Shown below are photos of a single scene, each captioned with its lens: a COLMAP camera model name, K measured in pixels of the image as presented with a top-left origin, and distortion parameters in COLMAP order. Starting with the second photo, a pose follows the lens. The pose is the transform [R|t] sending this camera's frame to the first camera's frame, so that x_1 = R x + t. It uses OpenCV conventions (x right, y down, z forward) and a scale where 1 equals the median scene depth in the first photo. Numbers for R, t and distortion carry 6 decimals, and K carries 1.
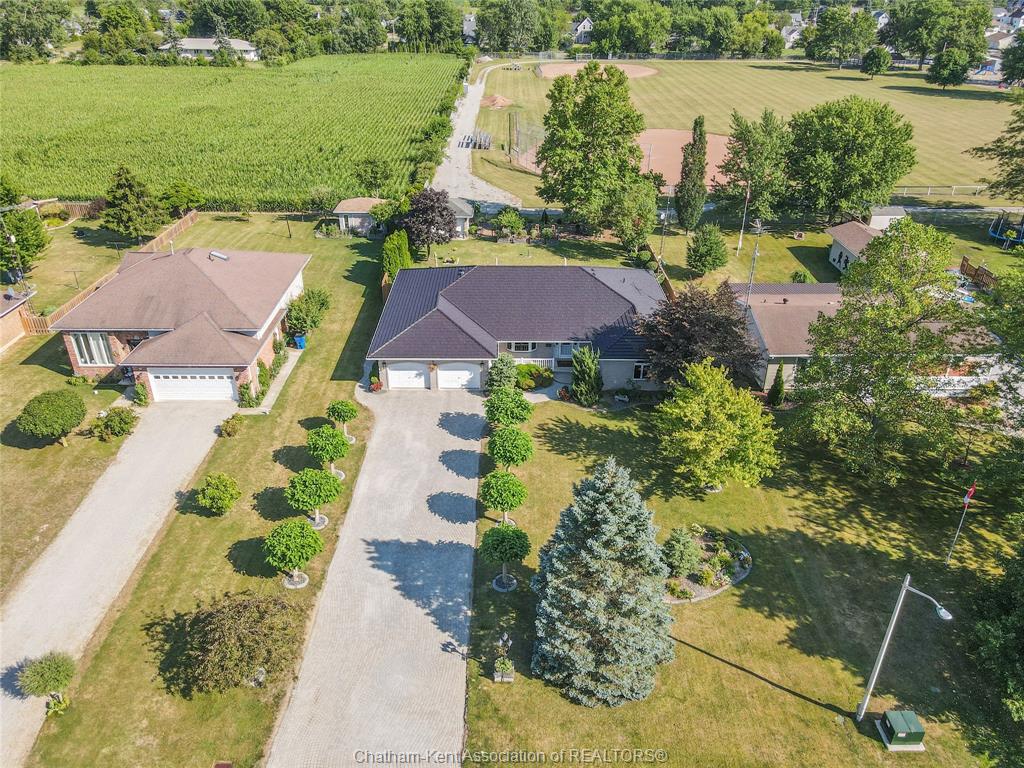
lens RADIAL K [[749.7, 0, 513.1], [0, 749.7, 382.1], [0, 0, 1]] dist [0.021065, 0.007506]
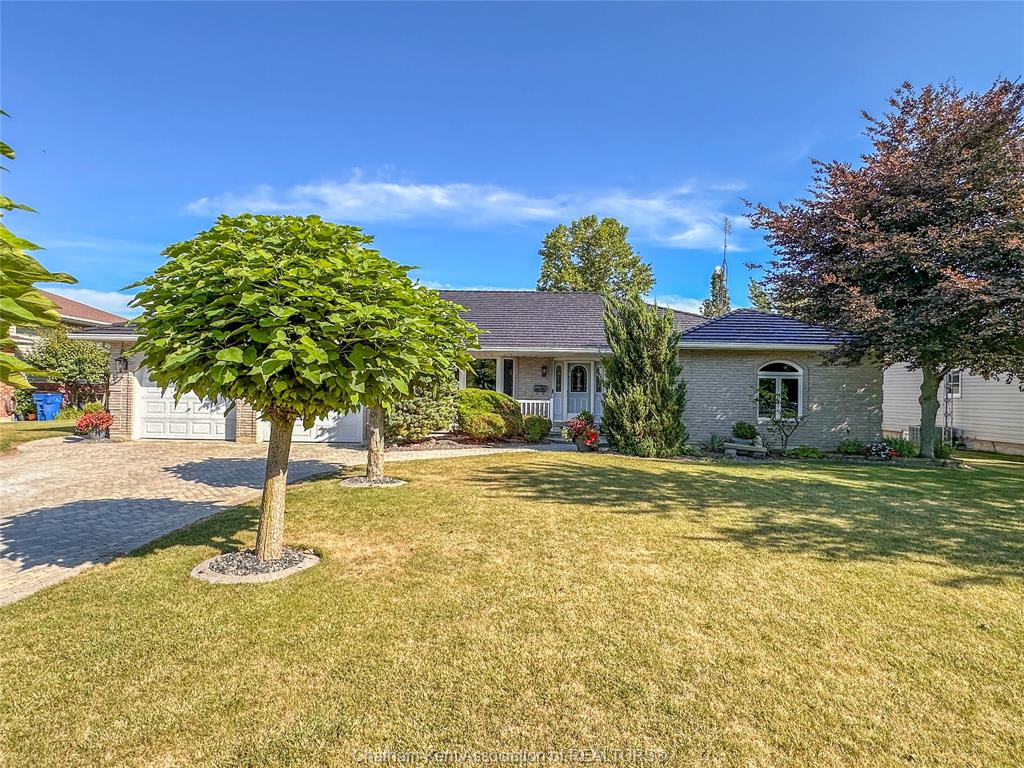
lens RADIAL K [[564.3, 0, 517.0], [0, 564.3, 388.4], [0, 0, 1]] dist [0.008143, -0.001719]
pose [[0.999812, 0.017624, -0.008080, 0.045665], [-0.019320, 0.870743, -0.491358, 0.159443], [-0.001624, 0.491422, 0.870920, 0.906178]]
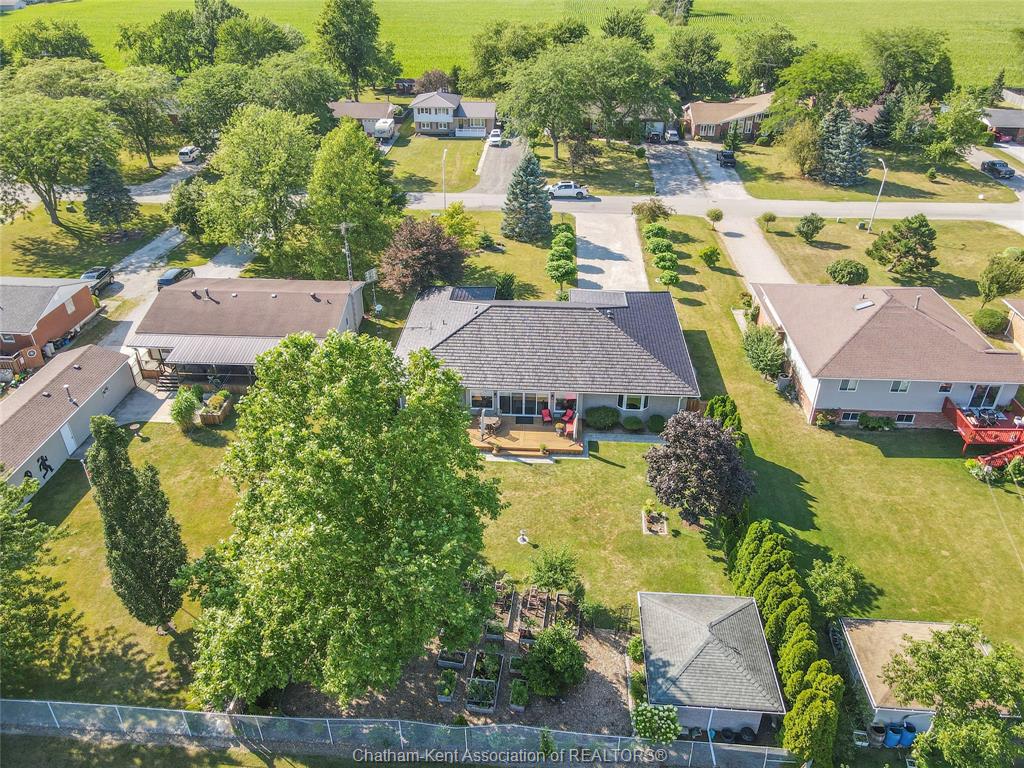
lens RADIAL K [[749.7, 0, 510.8], [0, 749.7, 382.5], [0, 0, 1]] dist [0.021065, 0.007506]
pose [[-0.997985, -0.030271, 0.055759, 0.003622], [0.033505, 0.494861, 0.868326, -1.295920], [-0.053878, 0.868445, -0.492850, 2.114844]]
